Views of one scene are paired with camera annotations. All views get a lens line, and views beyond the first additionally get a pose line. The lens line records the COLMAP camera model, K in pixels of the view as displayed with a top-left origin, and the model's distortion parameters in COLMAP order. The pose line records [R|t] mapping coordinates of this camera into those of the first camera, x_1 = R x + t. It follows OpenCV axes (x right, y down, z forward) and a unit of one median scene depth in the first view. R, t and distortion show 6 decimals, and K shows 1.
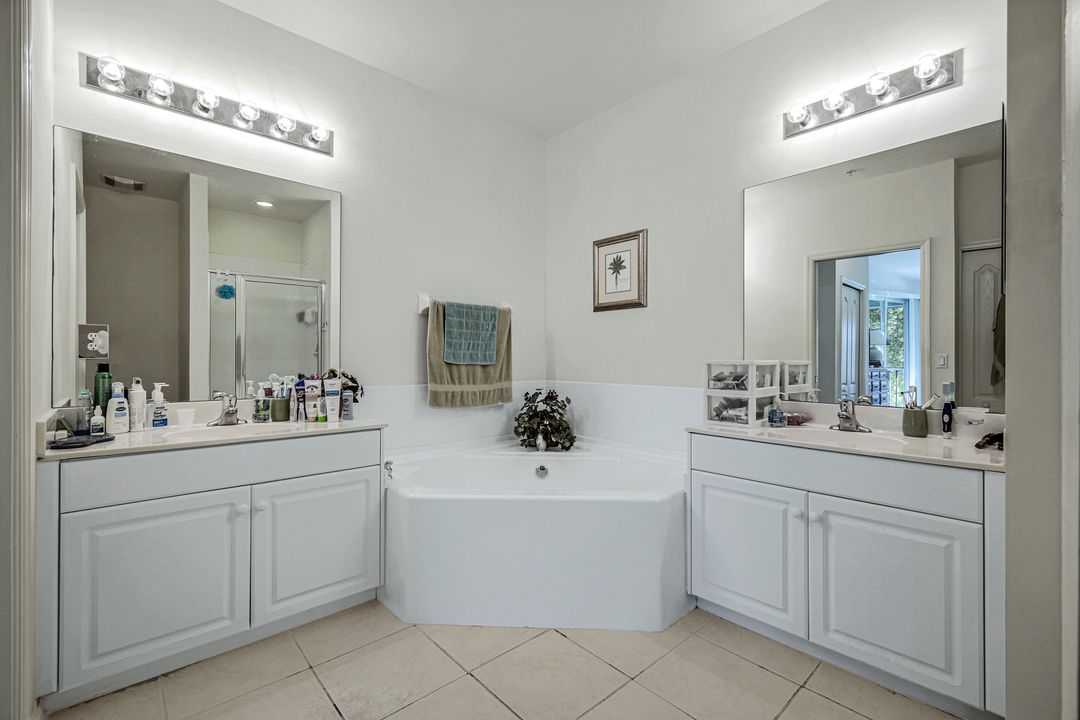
lens RADIAL K [[476.6, 0, 545.4], [0, 476.6, 359.2], [0, 0, 1]] dist [0.005253, 0.000905]
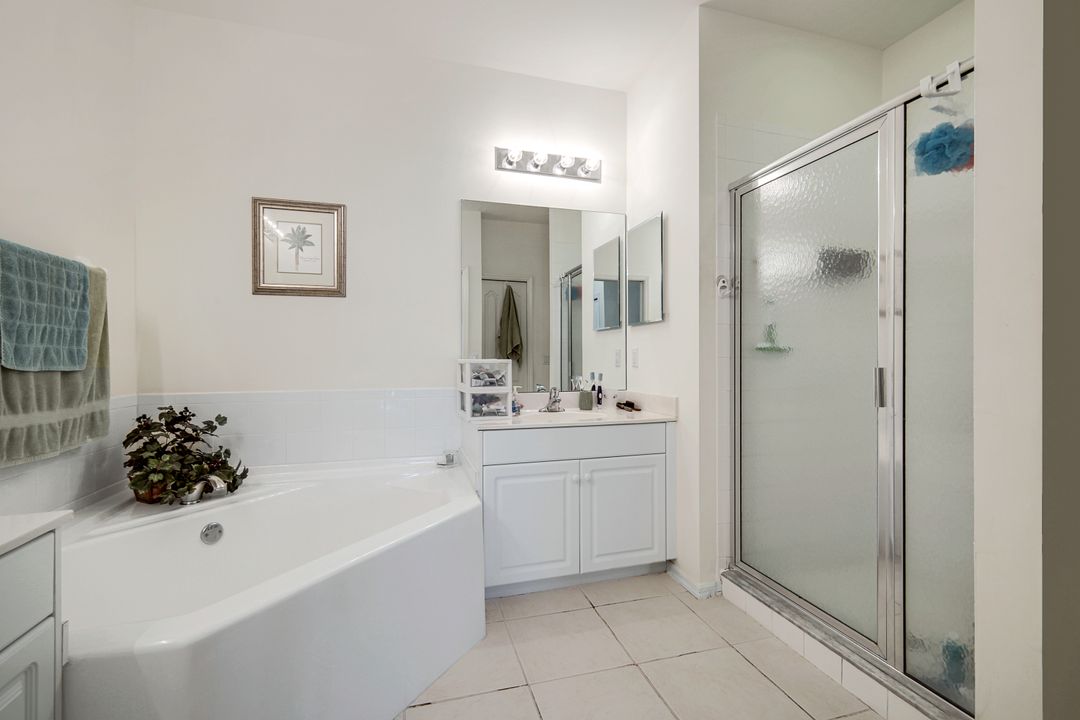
lens RADIAL K [[476.6, 0, 545.1], [0, 476.6, 355.9], [0, 0, 1]] dist [0.005253, 0.000905]
pose [[0.433693, -0.000602, 0.901060, -0.384906], [0.003235, 0.999994, -0.000889, -0.002812], [-0.901055, 0.003300, 0.433693, 0.300881]]
